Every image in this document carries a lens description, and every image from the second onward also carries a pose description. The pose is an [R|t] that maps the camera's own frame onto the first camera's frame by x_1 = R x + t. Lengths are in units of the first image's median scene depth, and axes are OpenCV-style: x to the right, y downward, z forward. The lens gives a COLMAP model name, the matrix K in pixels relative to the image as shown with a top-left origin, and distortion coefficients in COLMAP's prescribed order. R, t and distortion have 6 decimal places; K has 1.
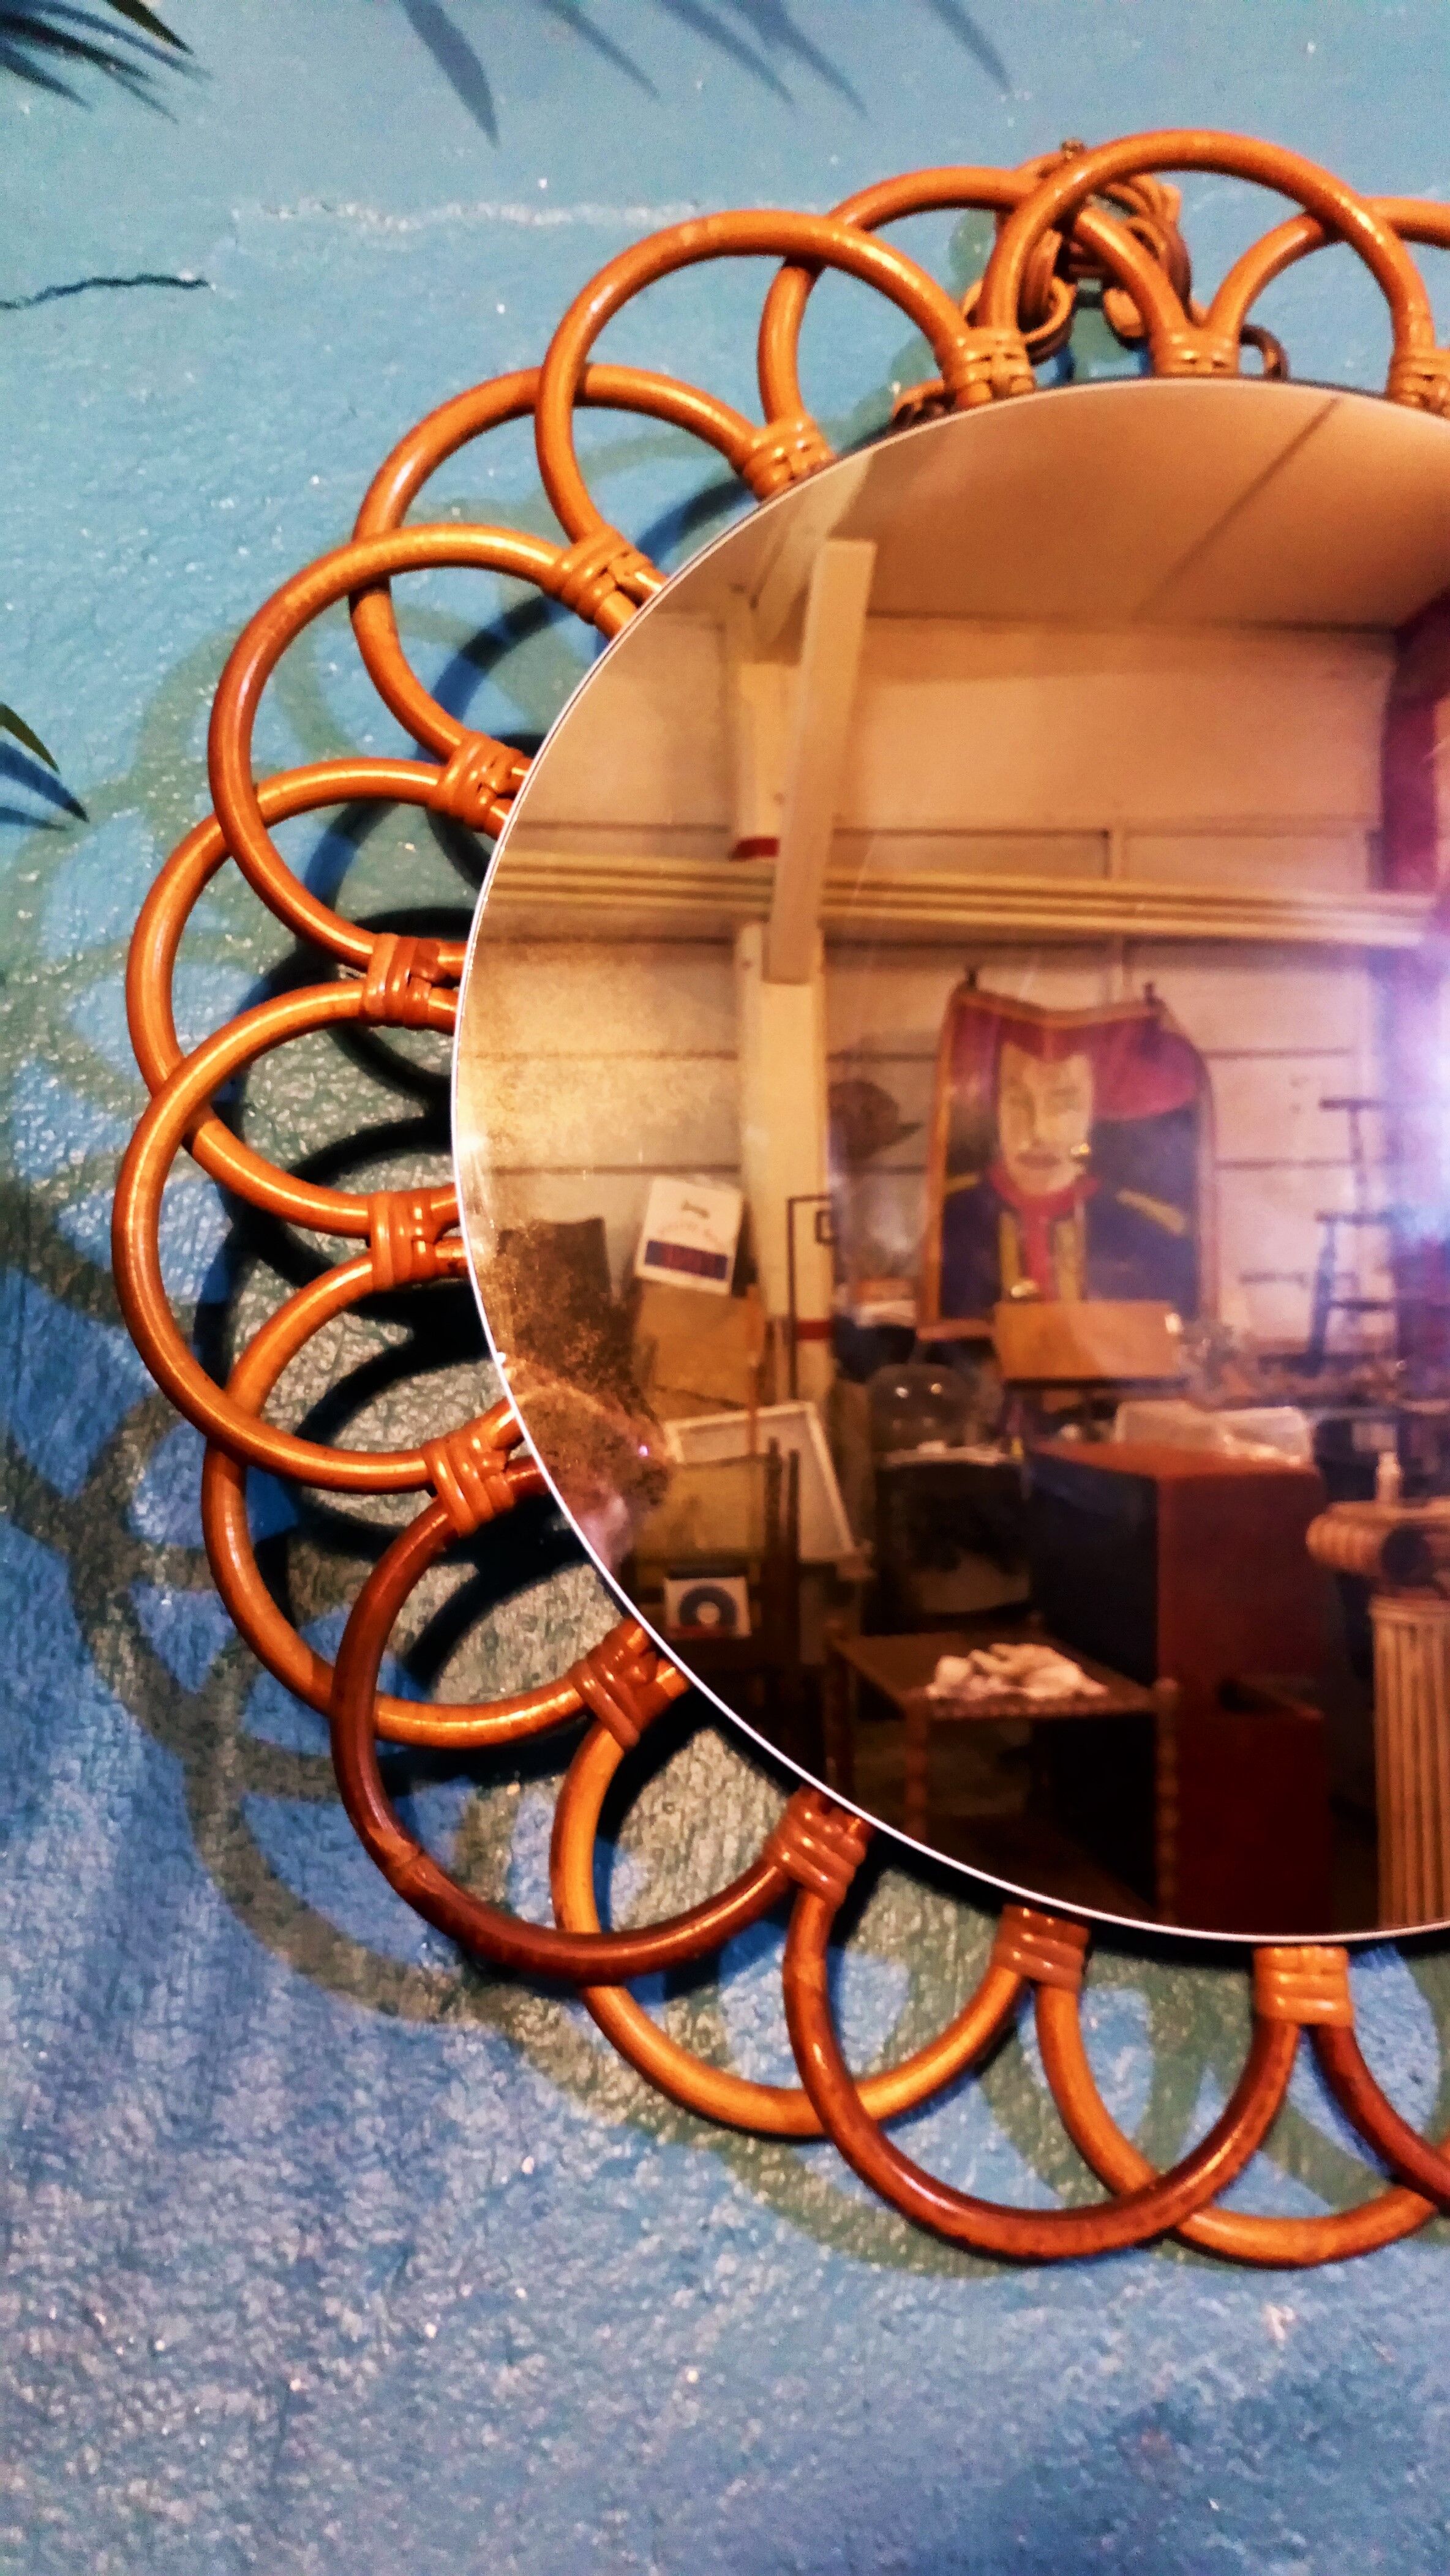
lens RADIAL K [[1881.5, 0, 725.0], [0, 1881.5, 1288.0], [0, 0, 1]] dist [-0.006432, -0.009403]
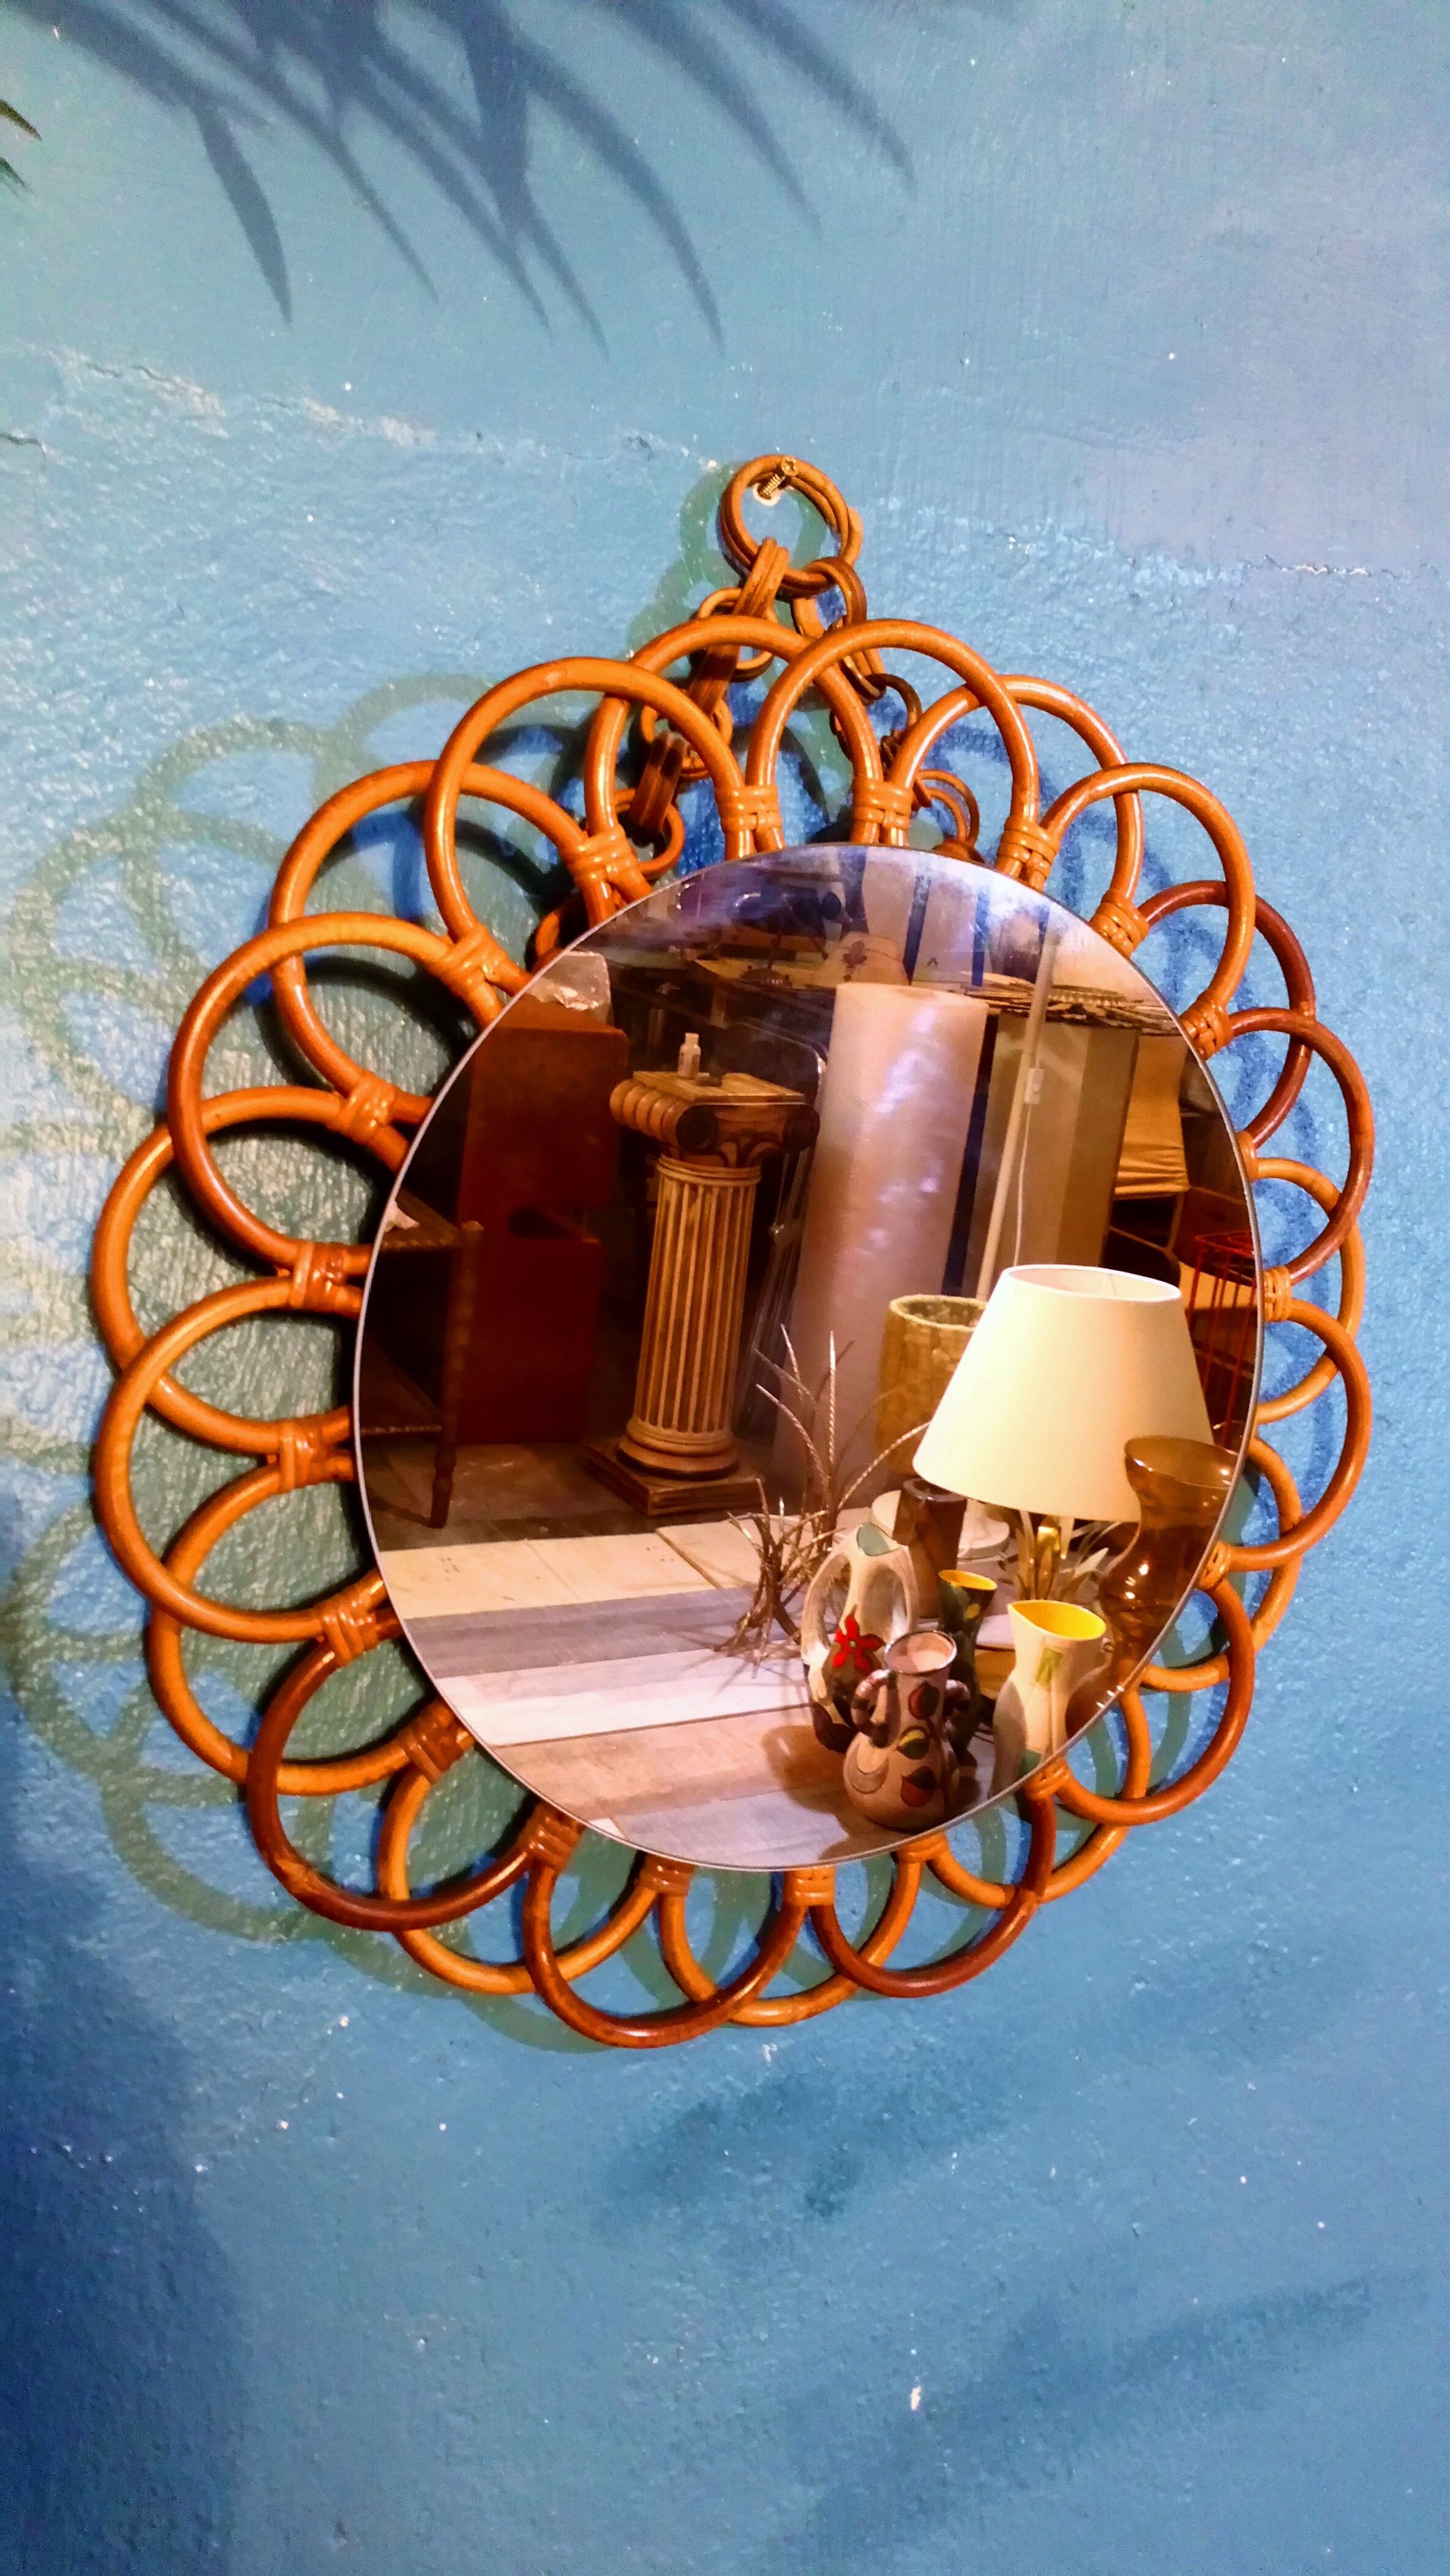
lens RADIAL K [[1933.7, 0, 731.5], [0, 1933.7, 1233.4], [0, 0, 1]] dist [-0.011402, -0.005863]
pose [[0.920894, 0.037717, 0.387985, -0.458493], [-0.144062, 0.957774, 0.248826, -0.616866], [-0.362217, -0.285036, 0.887442, -0.366496]]
